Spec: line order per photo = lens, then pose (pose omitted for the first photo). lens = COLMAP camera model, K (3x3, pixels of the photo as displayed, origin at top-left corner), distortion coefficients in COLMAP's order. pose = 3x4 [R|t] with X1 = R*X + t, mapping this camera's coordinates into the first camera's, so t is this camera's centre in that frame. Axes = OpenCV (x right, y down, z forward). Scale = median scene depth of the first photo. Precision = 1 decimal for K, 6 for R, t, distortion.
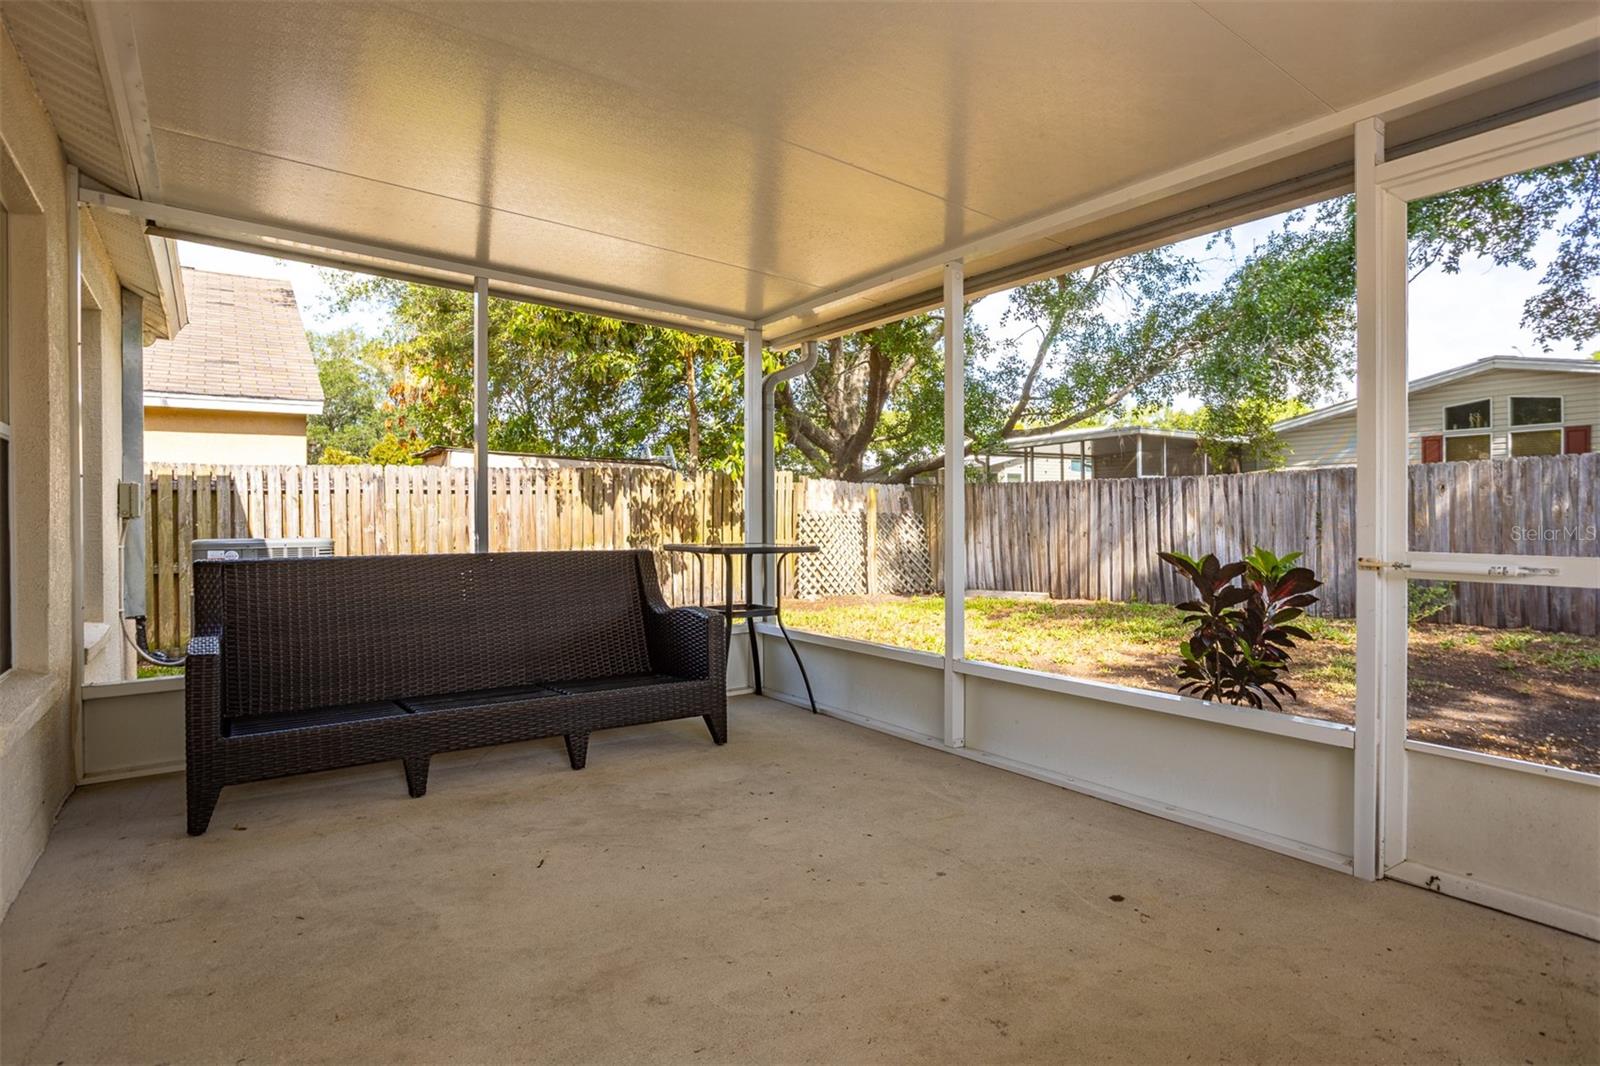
lens RADIAL K [[818.3, 0, 792.5], [0, 818.3, 525.1], [0, 0, 1]] dist [-0.043827, 0.022160]
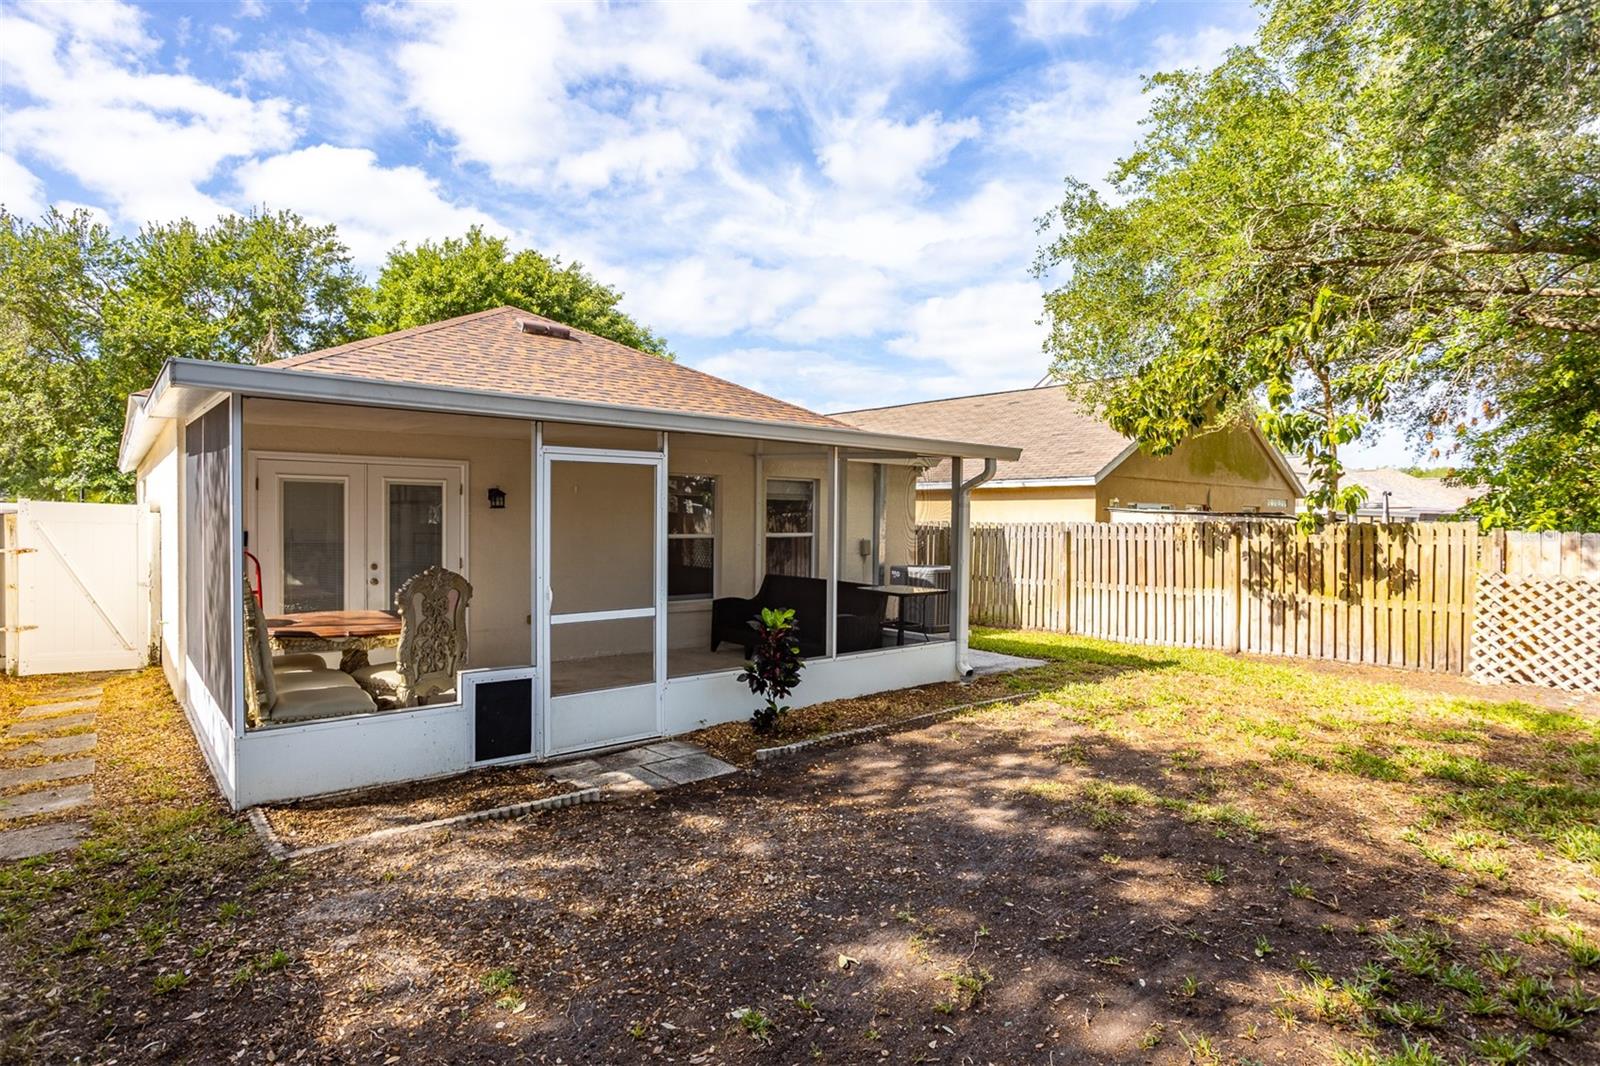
lens RADIAL K [[818.3, 0, 809.5], [0, 818.3, 535.3], [0, 0, 1]] dist [-0.043827, 0.022160]
pose [[0.106151, 0.029853, -0.993902, 0.997631], [-0.024240, 0.999330, 0.027427, -0.080212], [0.994055, 0.021181, 0.106804, 0.340523]]
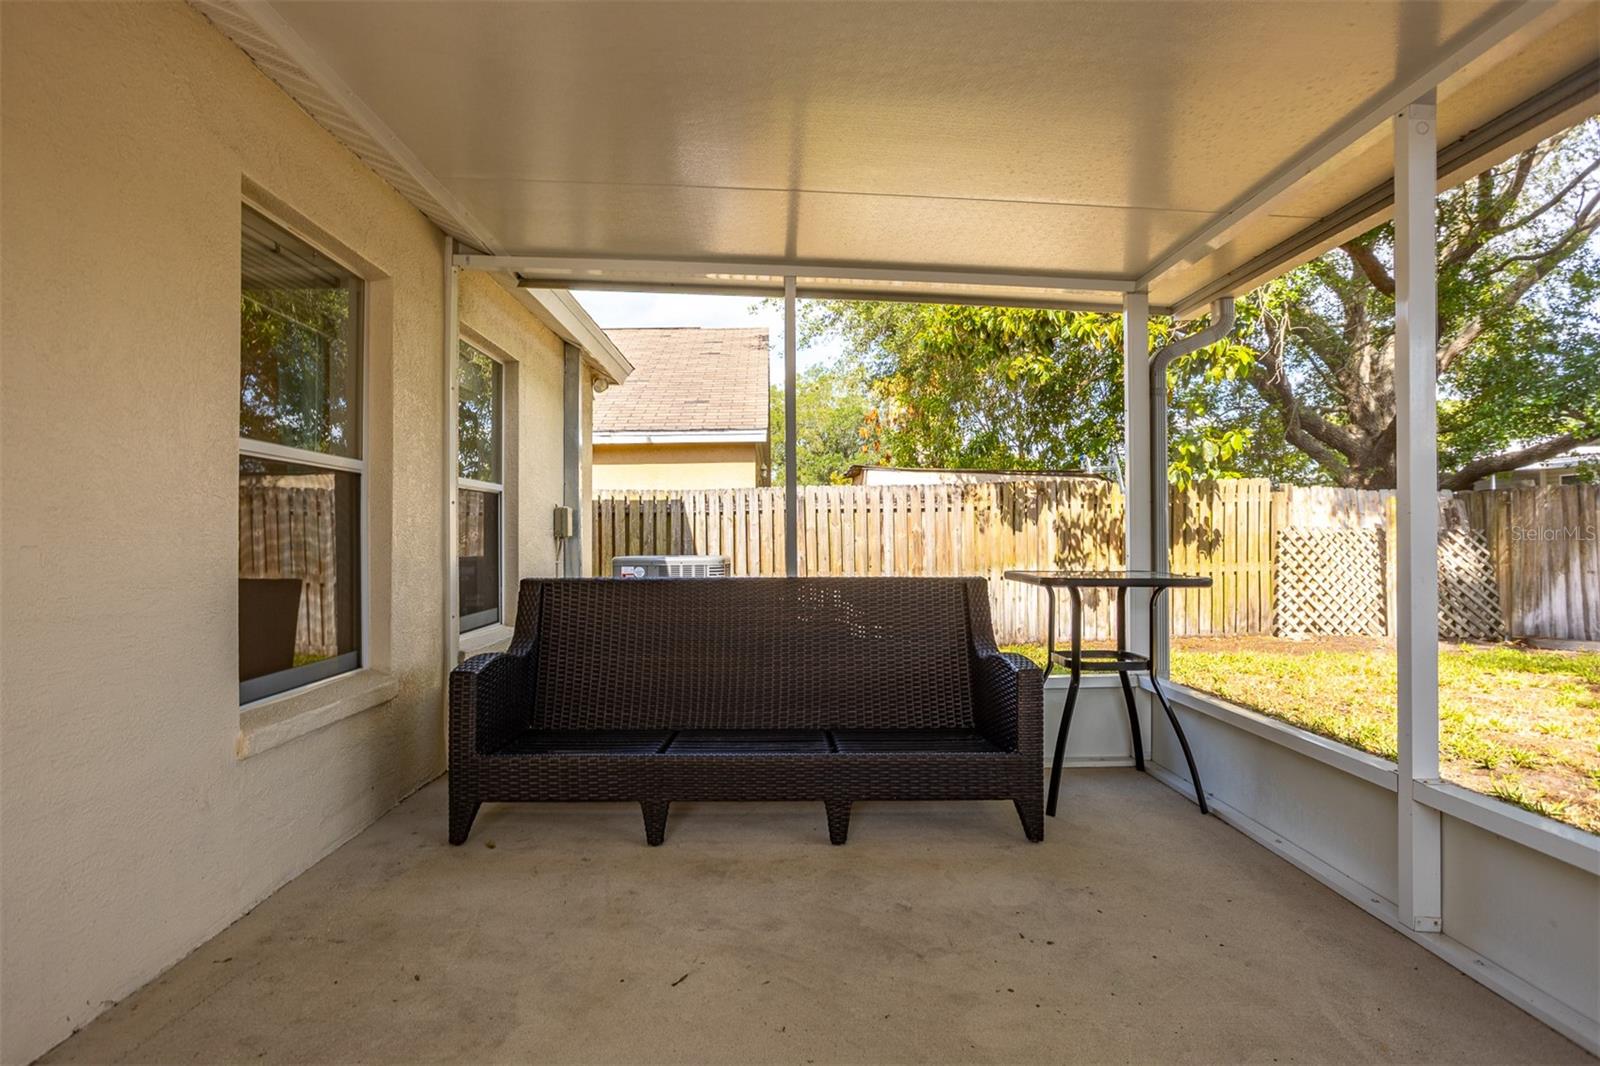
lens RADIAL K [[818.3, 0, 774.1], [0, 818.3, 538.8], [0, 0, 1]] dist [-0.043827, 0.022160]
pose [[0.830824, 0.001410, -0.556534, 0.049740], [-0.003660, 0.999989, -0.002930, -0.002504], [0.556523, 0.004471, 0.830820, 0.096254]]
